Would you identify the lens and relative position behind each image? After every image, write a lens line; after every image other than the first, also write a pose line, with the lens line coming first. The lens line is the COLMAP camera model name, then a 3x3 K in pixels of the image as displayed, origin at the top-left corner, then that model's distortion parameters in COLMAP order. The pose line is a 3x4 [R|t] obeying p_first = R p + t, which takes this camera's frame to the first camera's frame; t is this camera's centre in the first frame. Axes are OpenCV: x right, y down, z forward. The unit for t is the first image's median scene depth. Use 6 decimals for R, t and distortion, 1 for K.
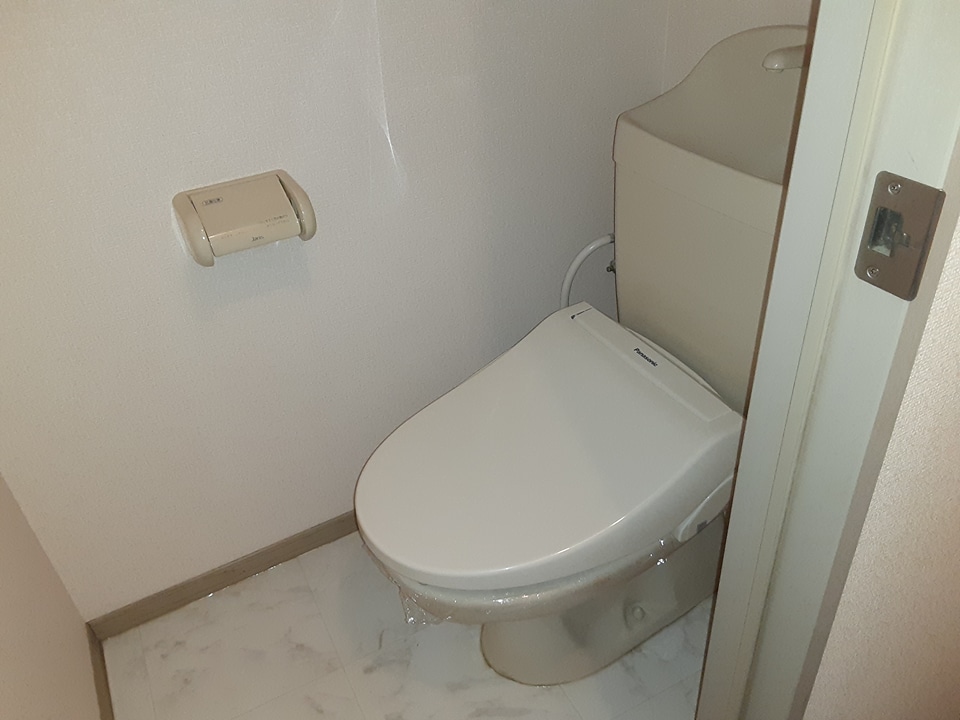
lens RADIAL K [[772.6, 0, 474.3], [0, 772.6, 360.5], [0, 0, 1]] dist [0.132493, -0.202534]
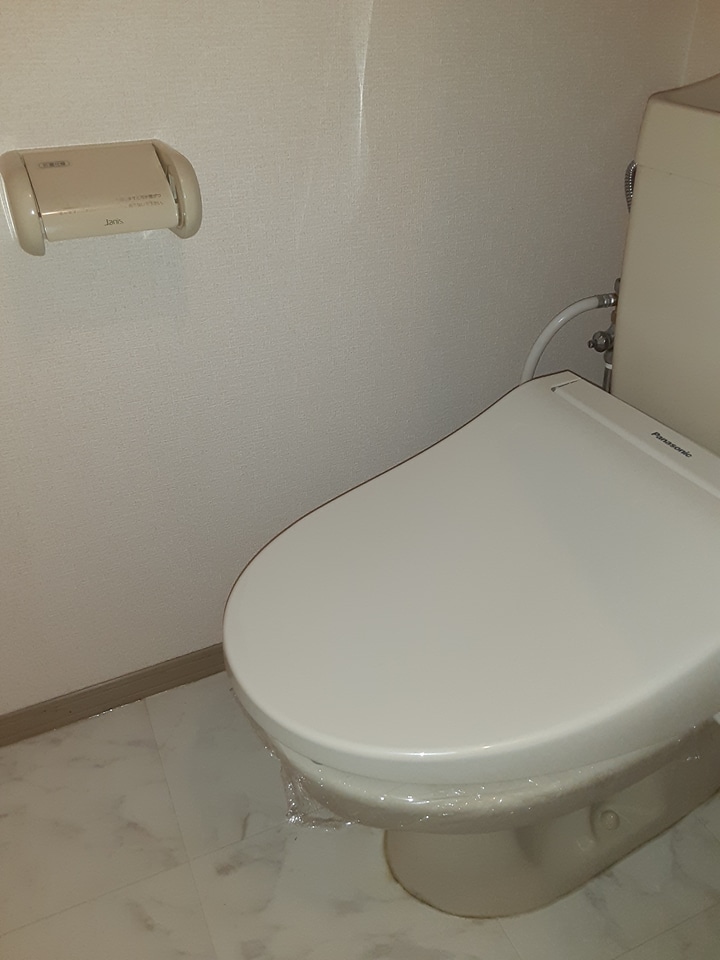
lens RADIAL K [[772.6, 0, 355.5], [0, 772.6, 471.9], [0, 0, 1]] dist [0.132493, -0.202534]
pose [[0.996858, 0.078416, -0.011167, -0.037026], [-0.078874, 0.995669, -0.049212, 0.064852], [0.007260, 0.049938, 0.998726, 0.280104]]
